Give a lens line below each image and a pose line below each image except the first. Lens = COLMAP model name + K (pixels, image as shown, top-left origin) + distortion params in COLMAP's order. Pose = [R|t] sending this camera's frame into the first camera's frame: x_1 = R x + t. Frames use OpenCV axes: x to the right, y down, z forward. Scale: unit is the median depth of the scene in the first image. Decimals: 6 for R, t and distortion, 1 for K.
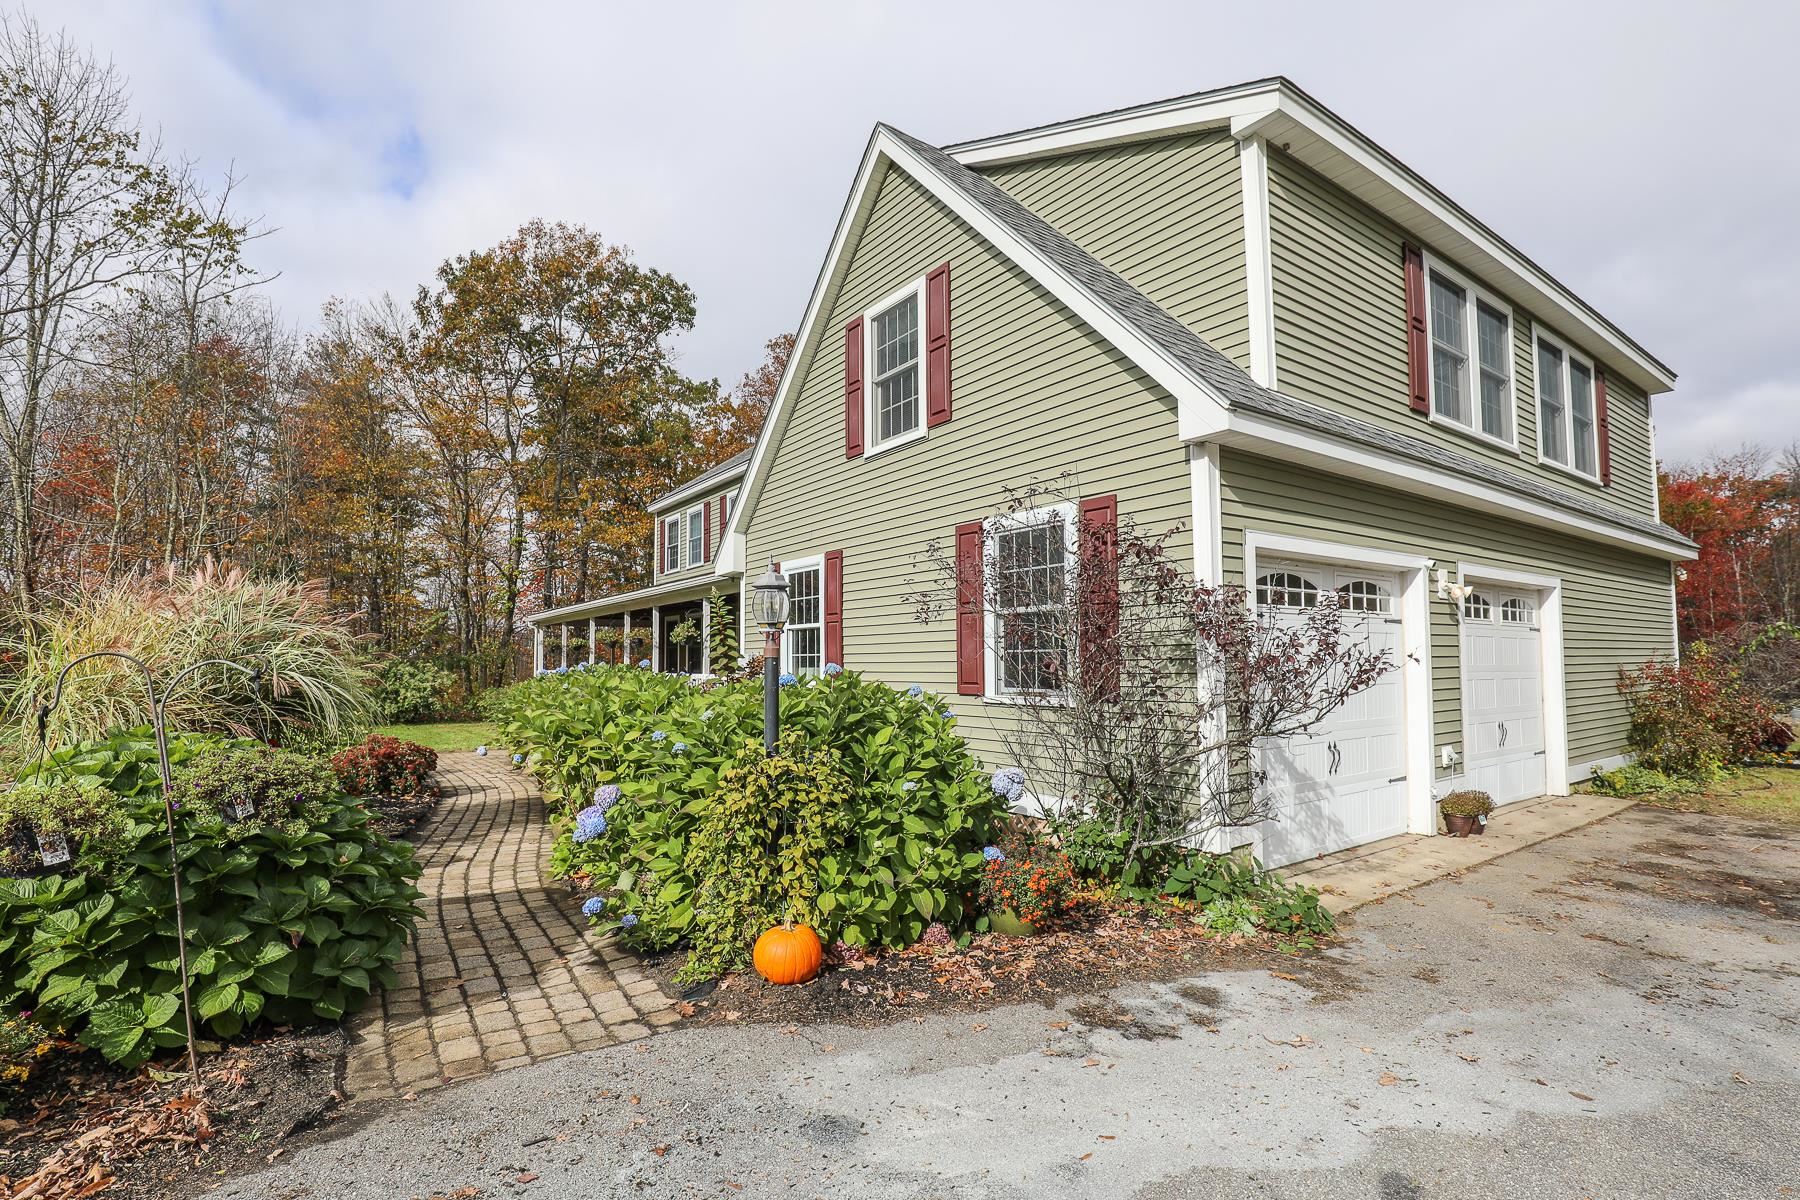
lens RADIAL K [[832.5, 0, 900.4], [0, 832.5, 610.2], [0, 0, 1]] dist [-0.022950, 0.000614]
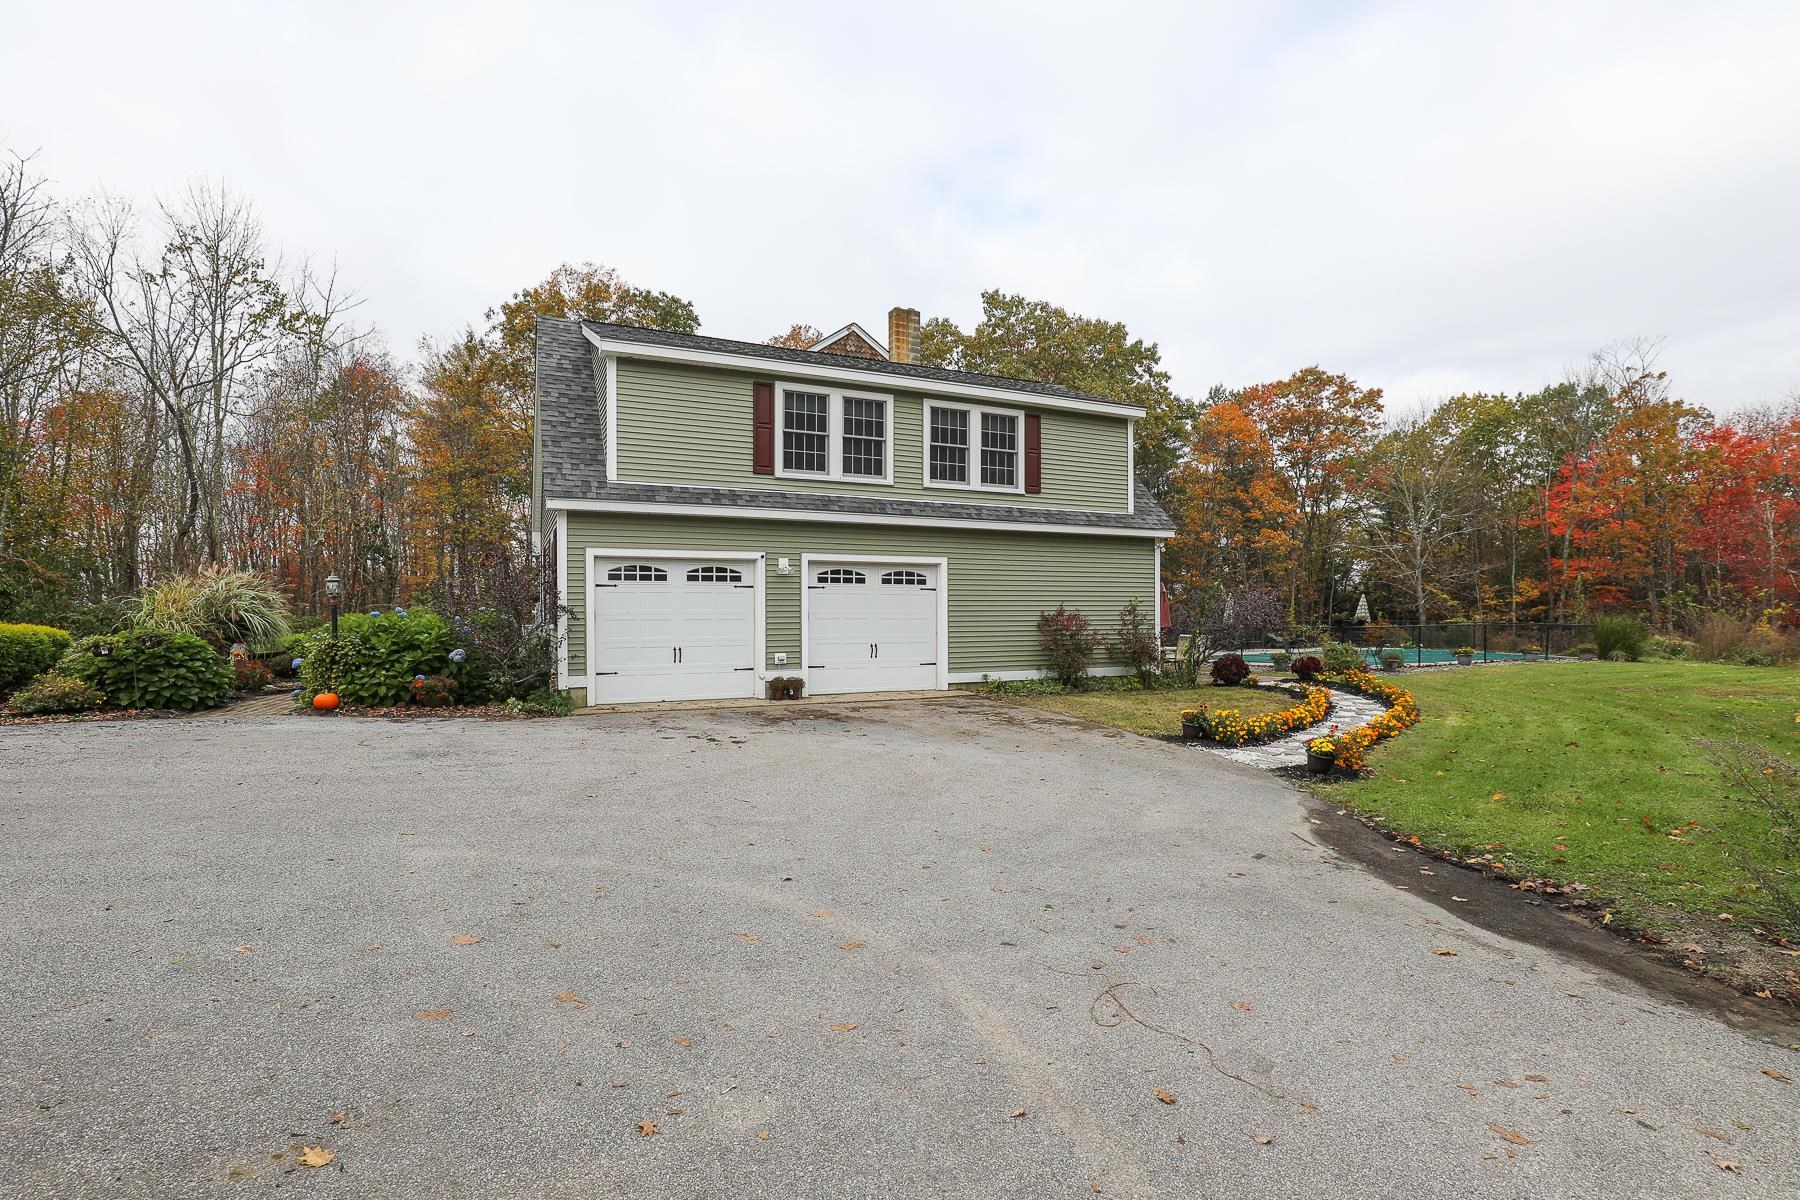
lens RADIAL K [[832.5, 0, 897.4], [0, 832.5, 601.6], [0, 0, 1]] dist [-0.022950, 0.000614]
pose [[0.983469, 0.000980, -0.181074, 0.843195], [0.007933, 0.998792, 0.048491, -0.027479], [0.180903, -0.049126, 0.982273, -0.533487]]
